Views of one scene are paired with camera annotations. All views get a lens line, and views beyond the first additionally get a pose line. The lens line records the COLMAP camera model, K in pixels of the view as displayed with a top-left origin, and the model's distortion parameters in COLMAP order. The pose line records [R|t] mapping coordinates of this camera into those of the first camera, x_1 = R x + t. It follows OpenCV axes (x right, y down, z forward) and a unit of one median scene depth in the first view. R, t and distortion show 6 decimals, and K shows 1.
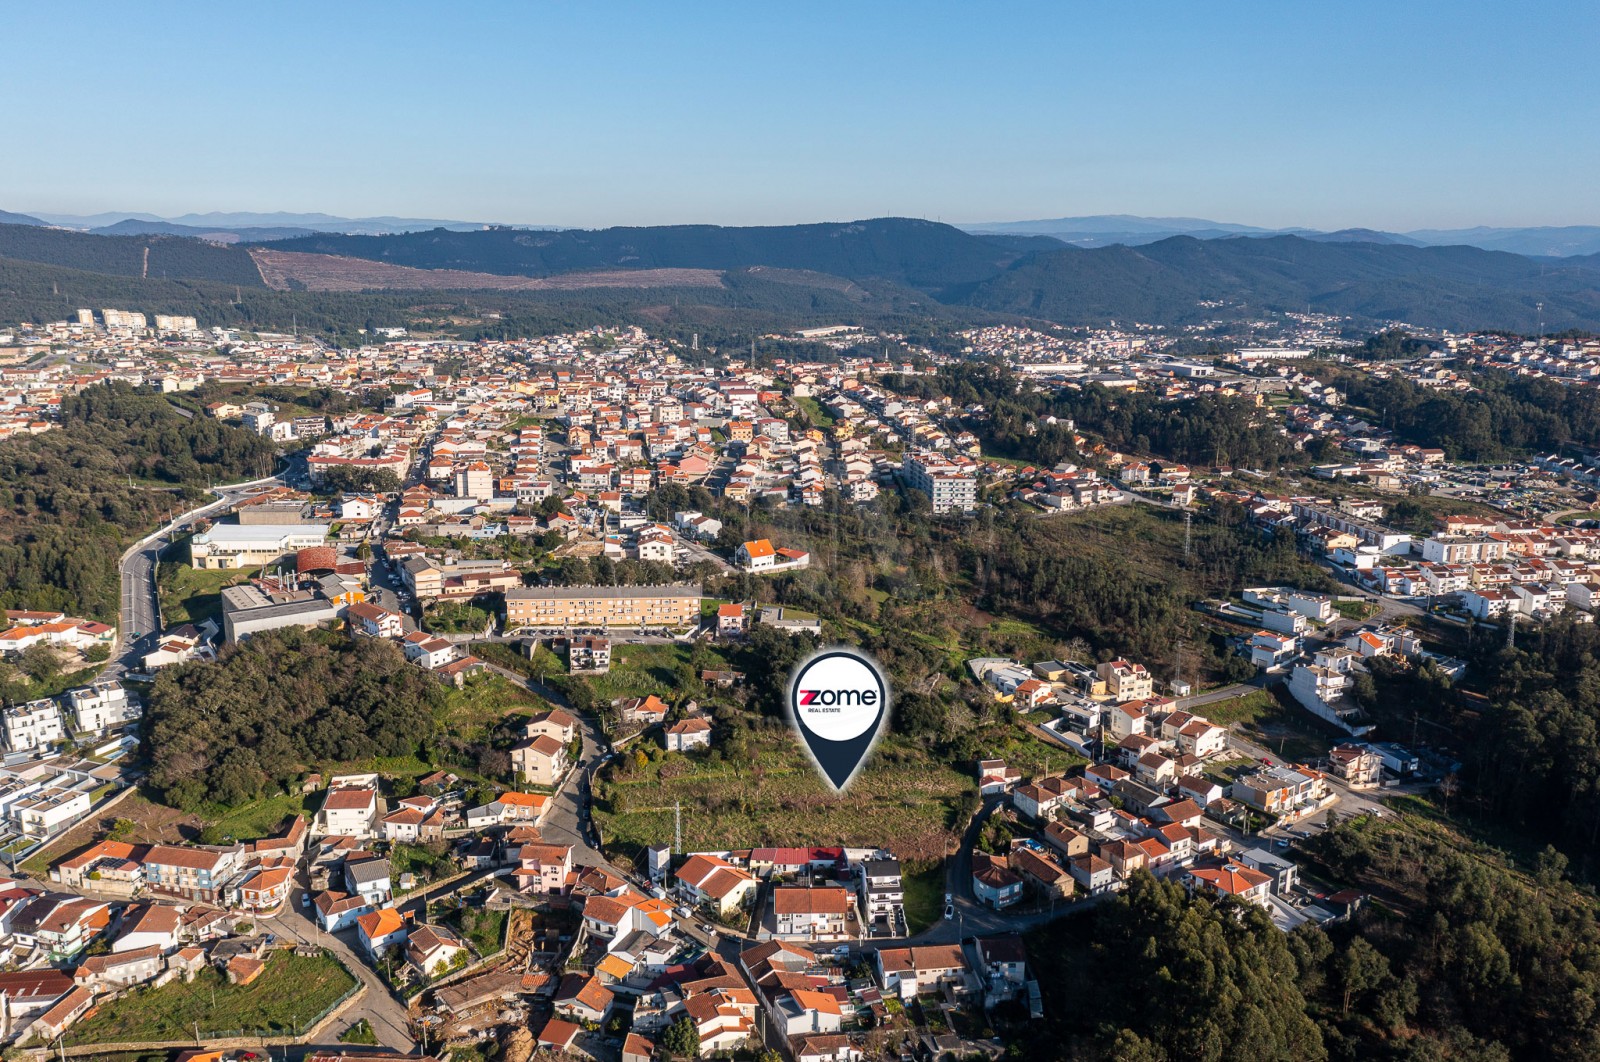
lens RADIAL K [[1261.6, 0, 792.5], [0, 1261.6, 535.8], [0, 0, 1]] dist [0.000884, 0.043465]
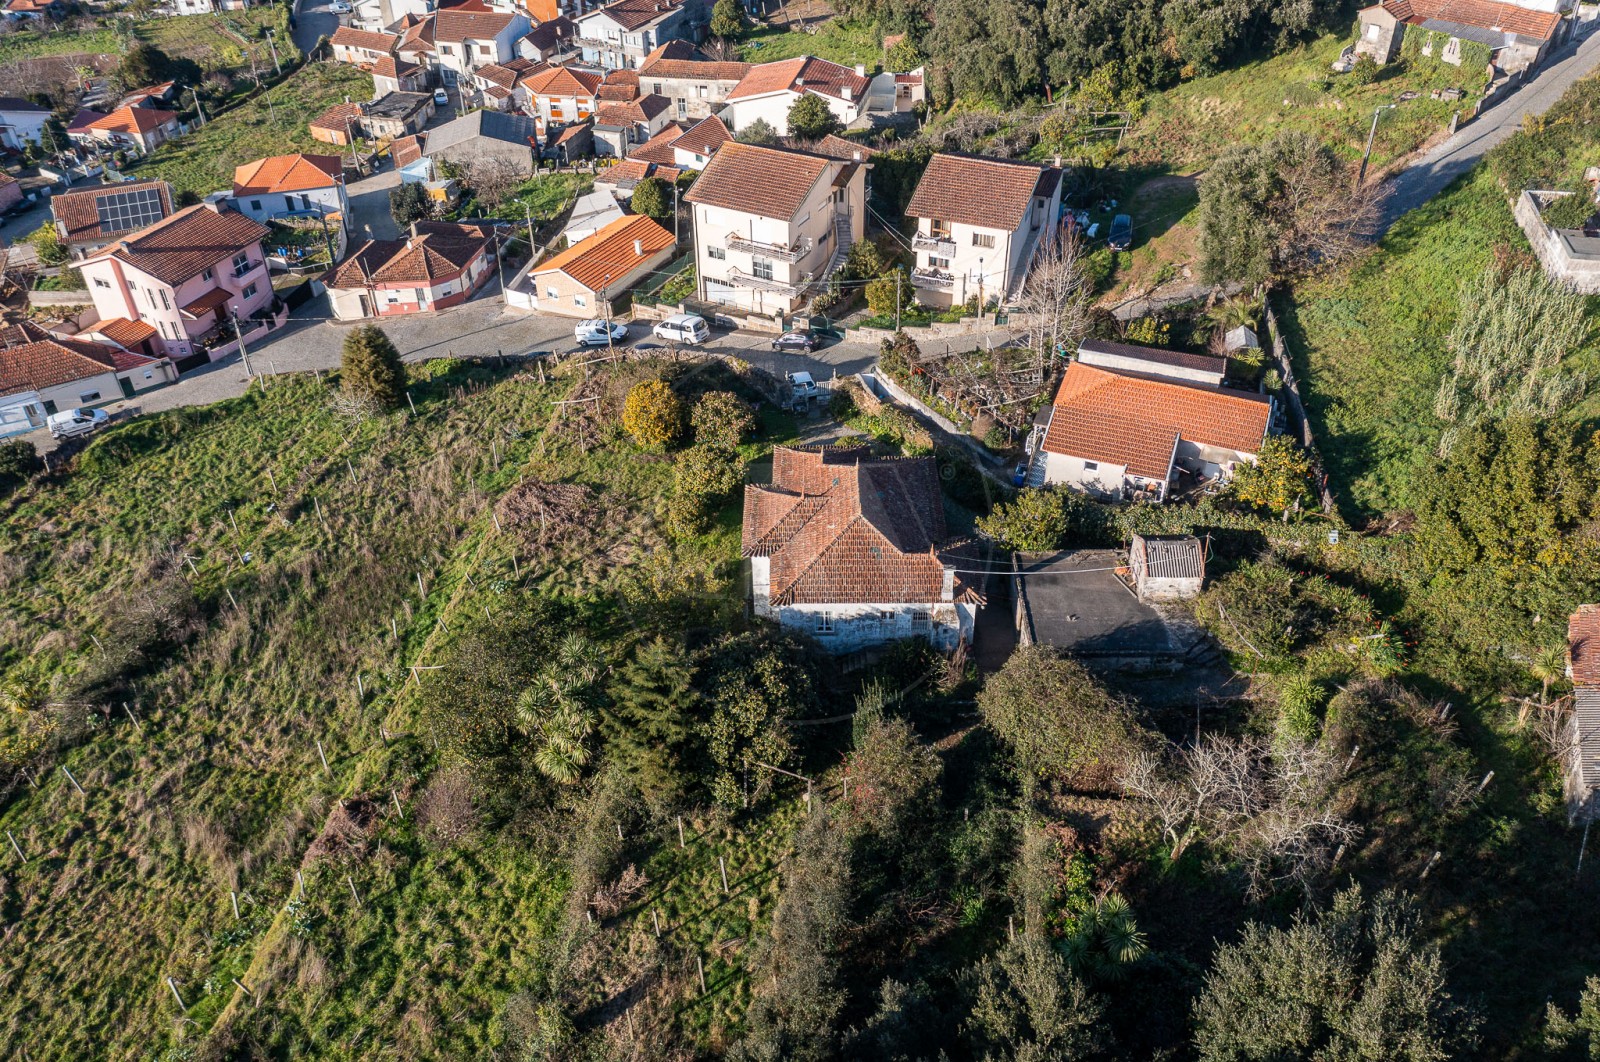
lens RADIAL K [[1261.6, 0, 798.5], [0, 1261.6, 535.1], [0, 0, 1]] dist [0.000884, 0.043465]
pose [[-0.300803, 0.581194, -0.756129, 0.043277], [-0.201177, 0.736338, 0.646014, 0.035723], [0.932226, 0.346439, -0.104570, 0.860585]]
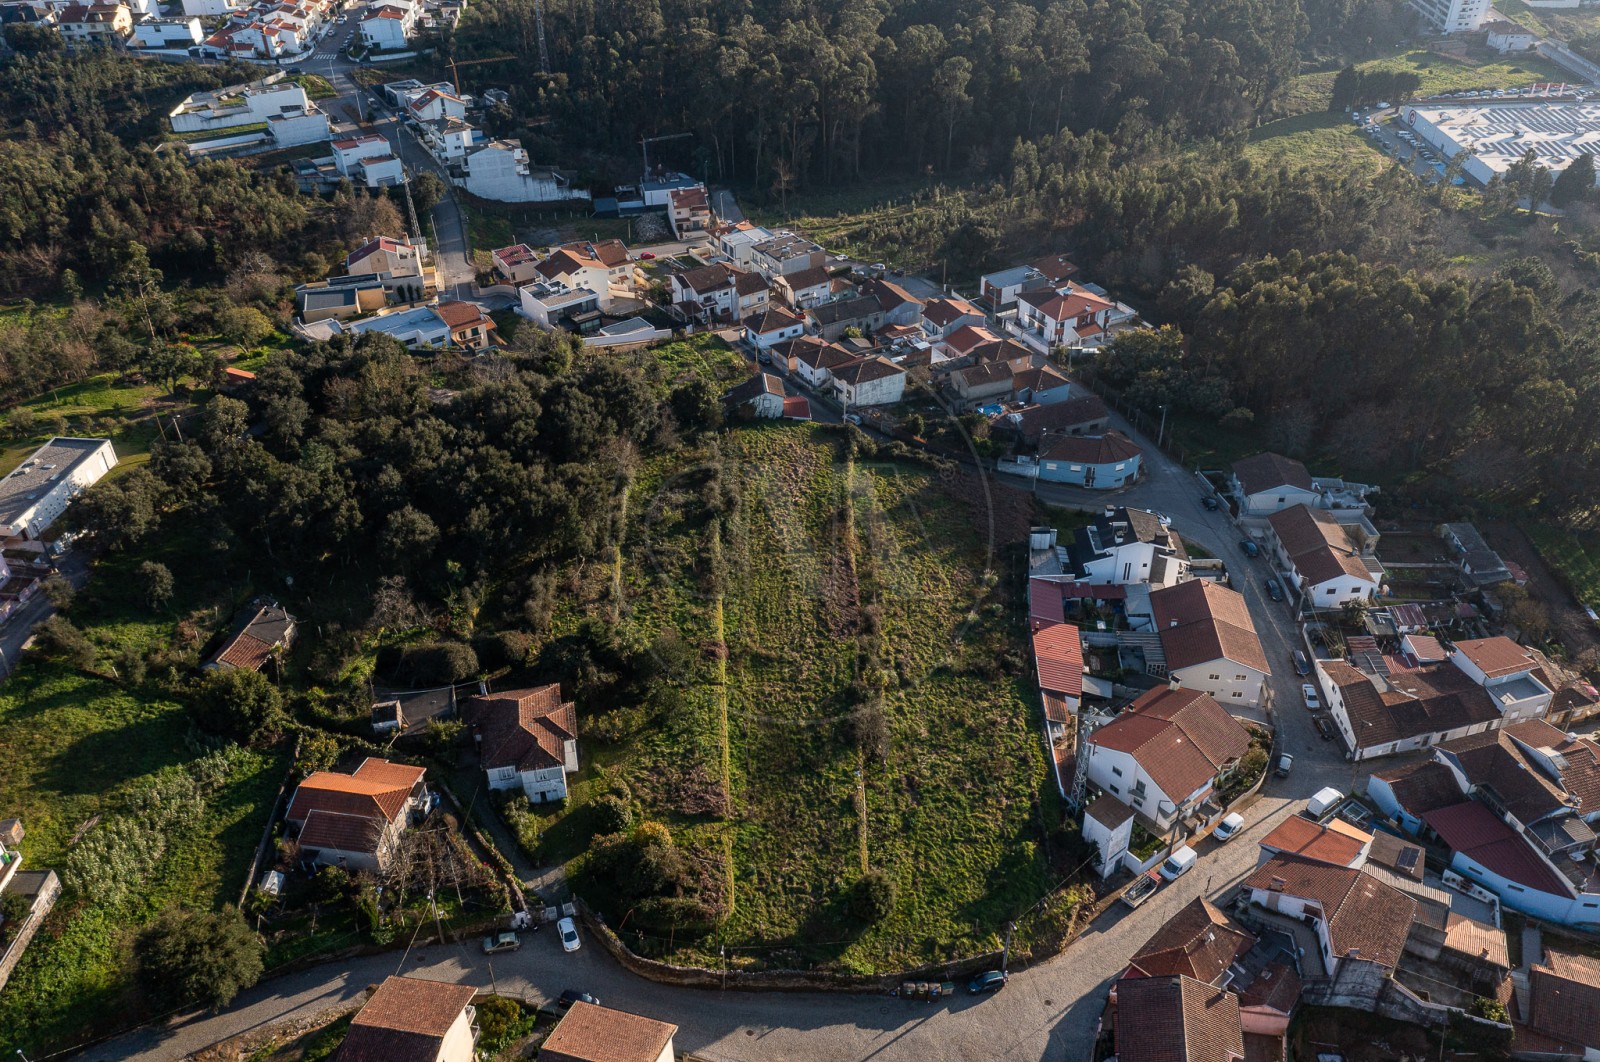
lens RADIAL K [[1261.6, 0, 794.3], [0, 1261.6, 538.9], [0, 0, 1]] dist [0.000884, 0.043465]
pose [[0.097618, -0.575990, 0.811608, -0.295498], [0.244679, 0.804362, 0.541418, -0.065056], [-0.964678, 0.145731, 0.219453, 0.708045]]
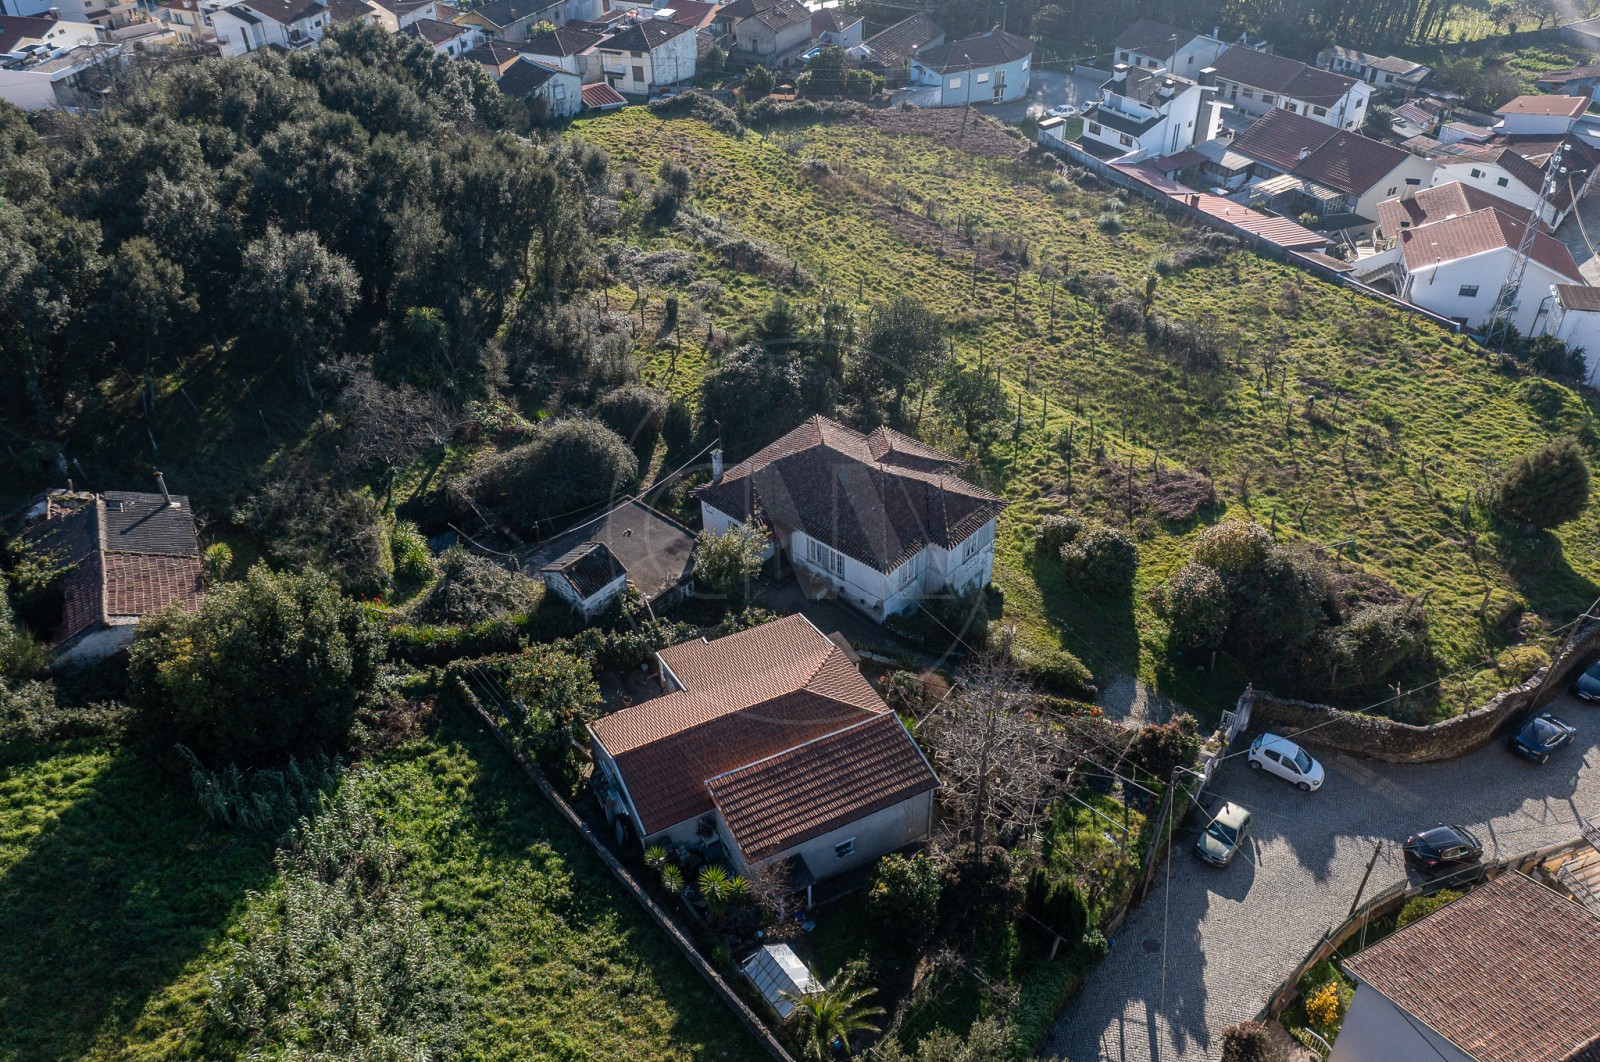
lens RADIAL K [[1261.6, 0, 800.3], [0, 1261.6, 531.5], [0, 0, 1]] dist [0.000884, 0.043465]
pose [[-0.512493, -0.519838, 0.683462, -0.175361], [0.209968, 0.695909, 0.686749, 0.025376], [-0.832625, 0.495459, -0.247499, 0.896847]]
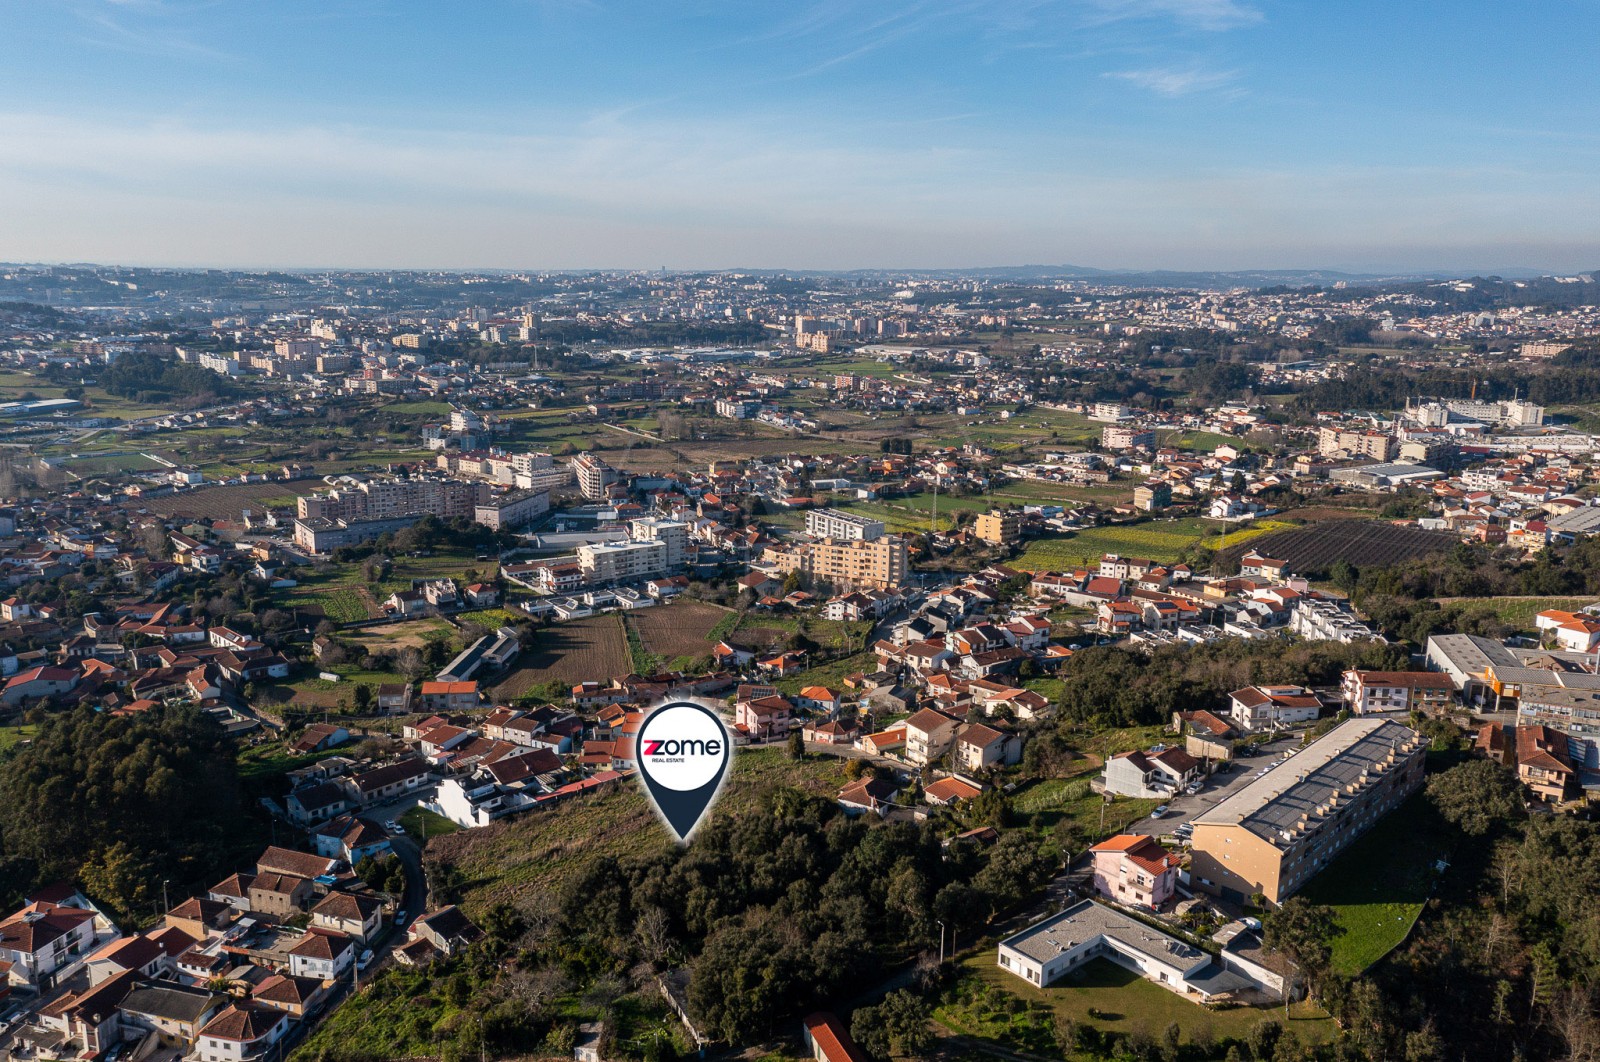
lens RADIAL K [[1261.6, 0, 800.5], [0, 1261.6, 540.6], [0, 0, 1]] dist [0.000884, 0.043465]
pose [[-0.744003, 0.125404, -0.656303, 0.330476], [-0.167169, 0.916058, 0.364544, -0.193441], [0.646927, 0.380935, -0.660586, 1.180087]]
